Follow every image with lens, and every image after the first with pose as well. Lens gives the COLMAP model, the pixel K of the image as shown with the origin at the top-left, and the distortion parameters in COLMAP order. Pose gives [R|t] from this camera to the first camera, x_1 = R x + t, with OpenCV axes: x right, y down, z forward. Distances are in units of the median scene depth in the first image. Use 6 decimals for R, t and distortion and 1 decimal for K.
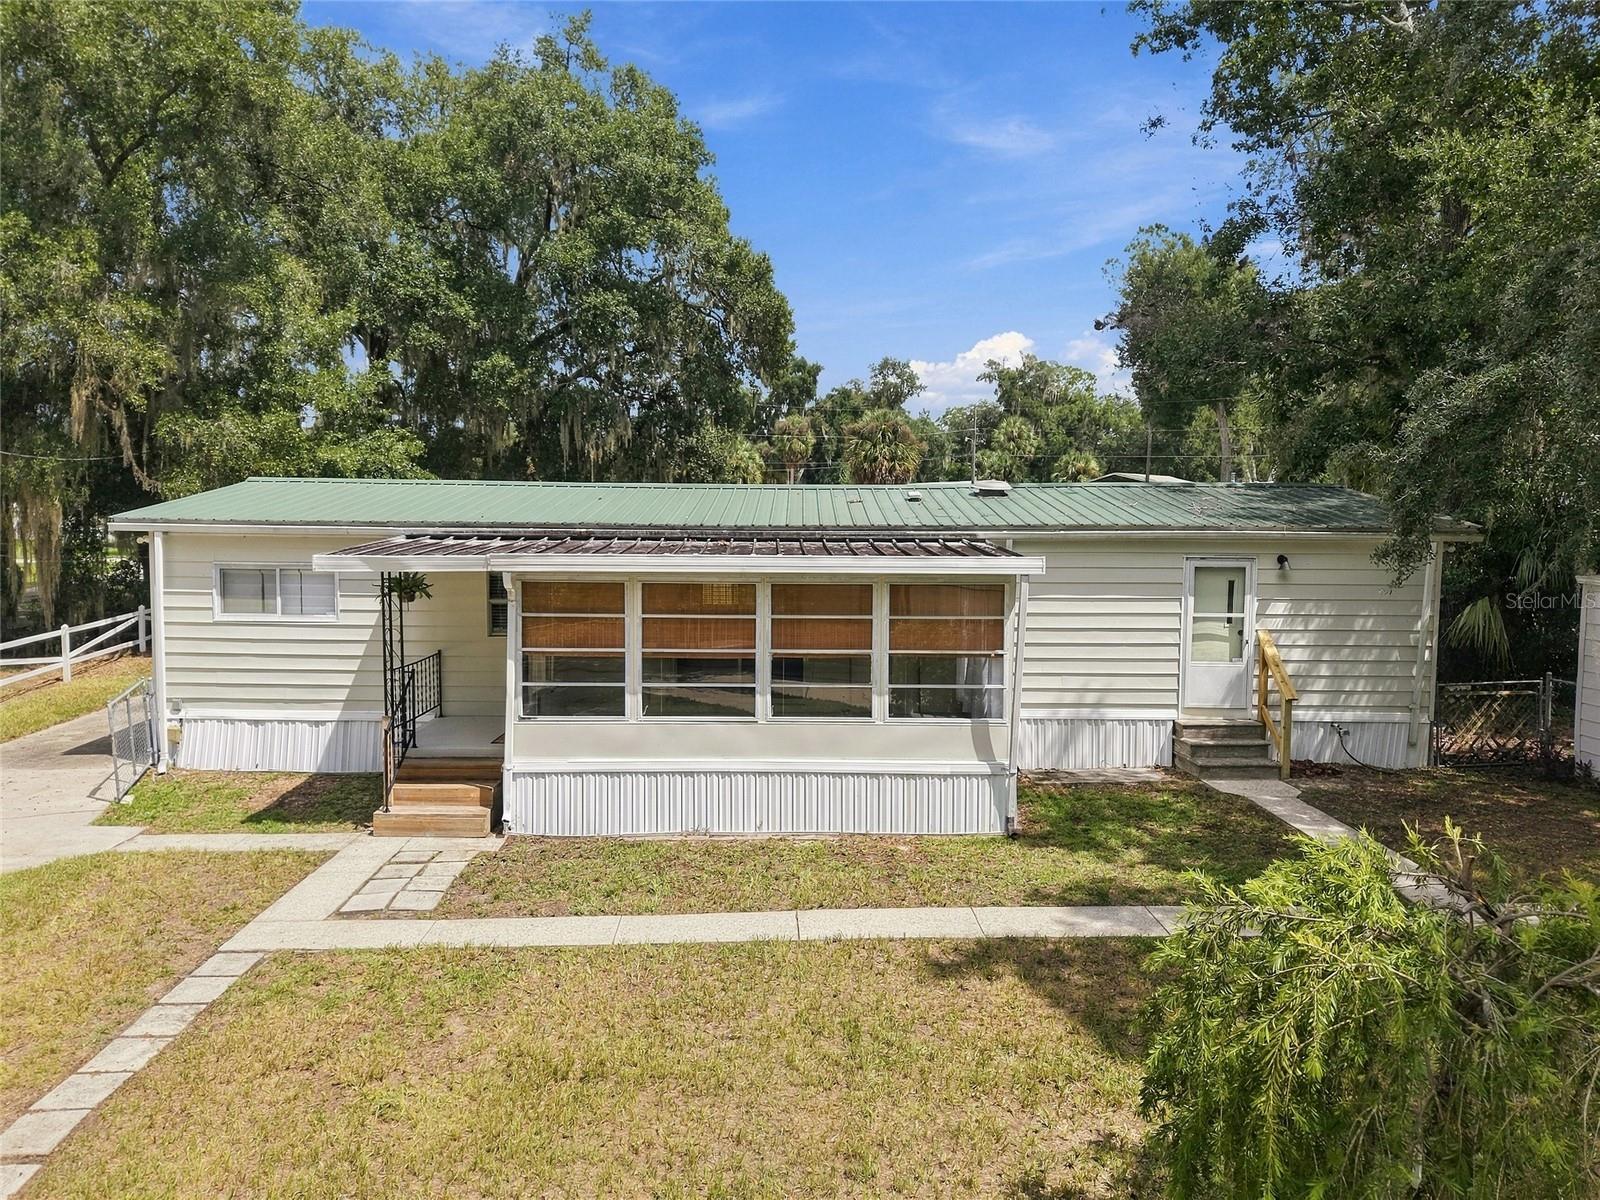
lens RADIAL K [[1102.5, 0, 798.2], [0, 1102.5, 593.3], [0, 0, 1]] dist [0.022261, -0.020770]
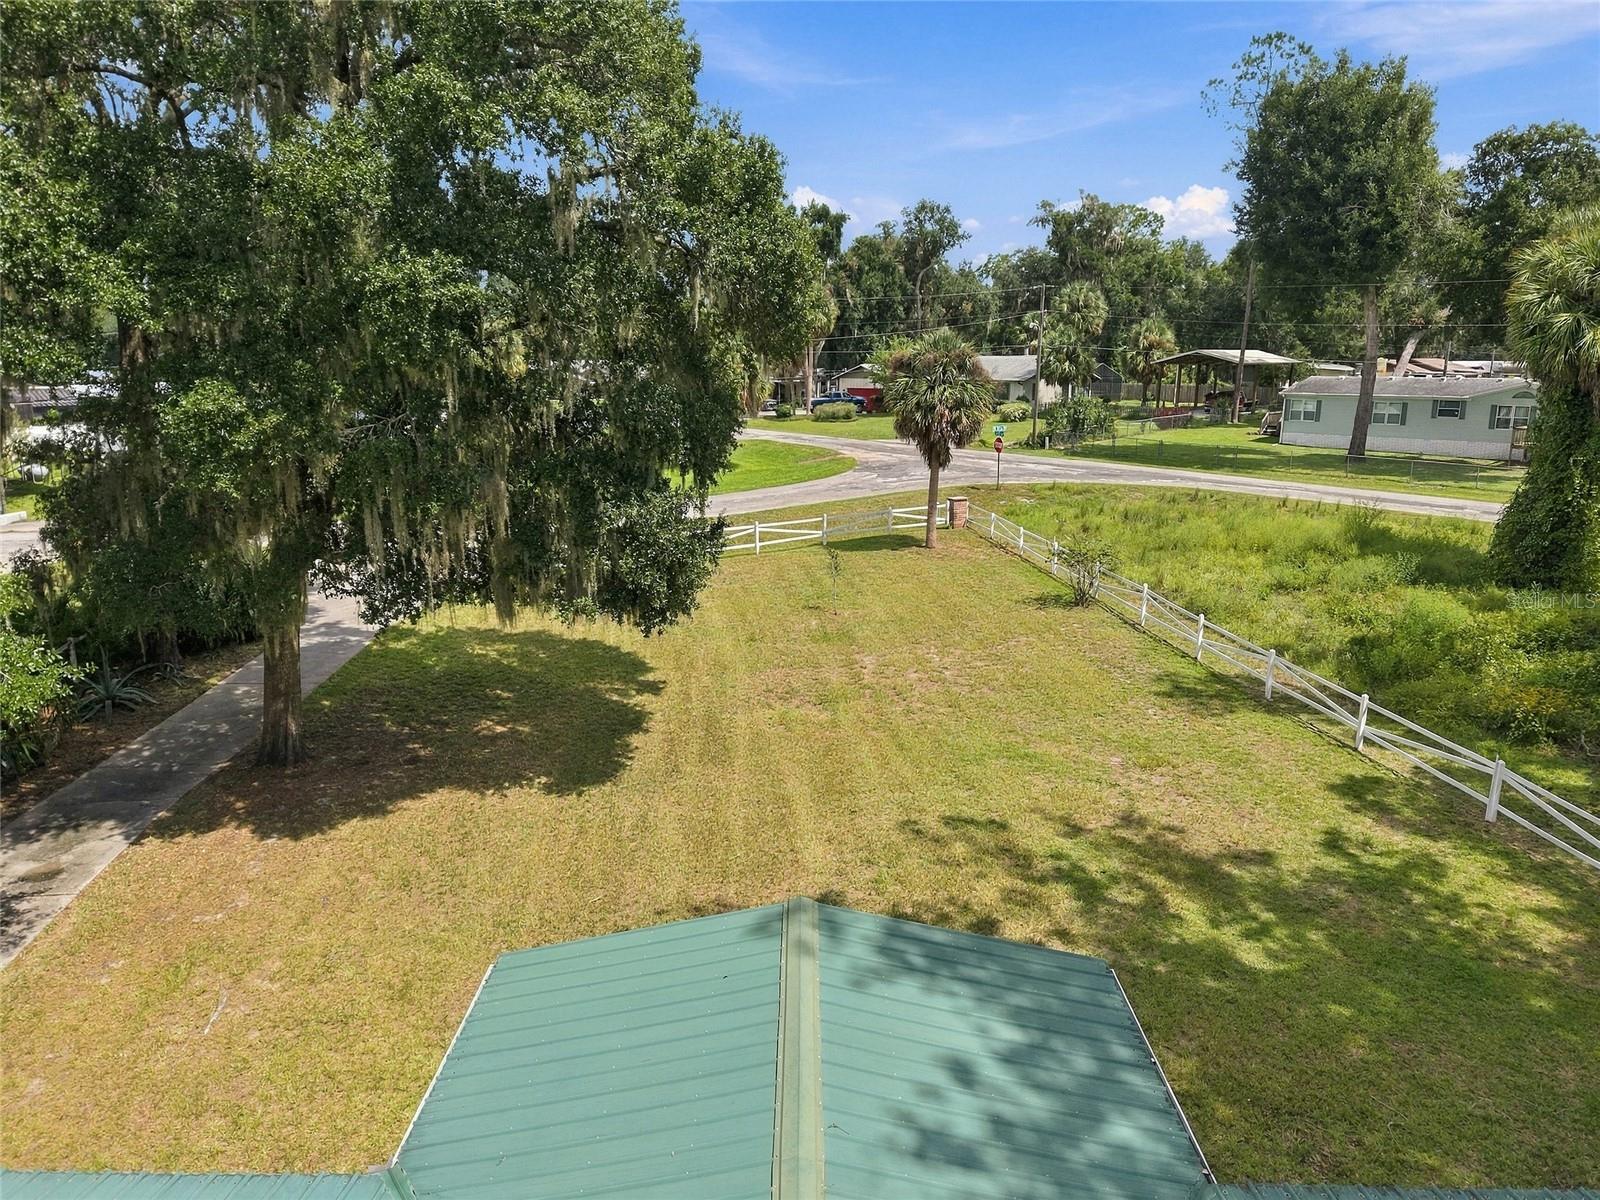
lens RADIAL K [[1102.5, 0, 802.4], [0, 1102.5, 605.7], [0, 0, 1]] dist [0.022261, -0.020770]
pose [[0.999917, 0.000852, -0.012887, -0.001467], [0.001242, 0.986858, 0.161588, -0.047575], [0.012855, -0.161590, 0.986774, 0.122381]]
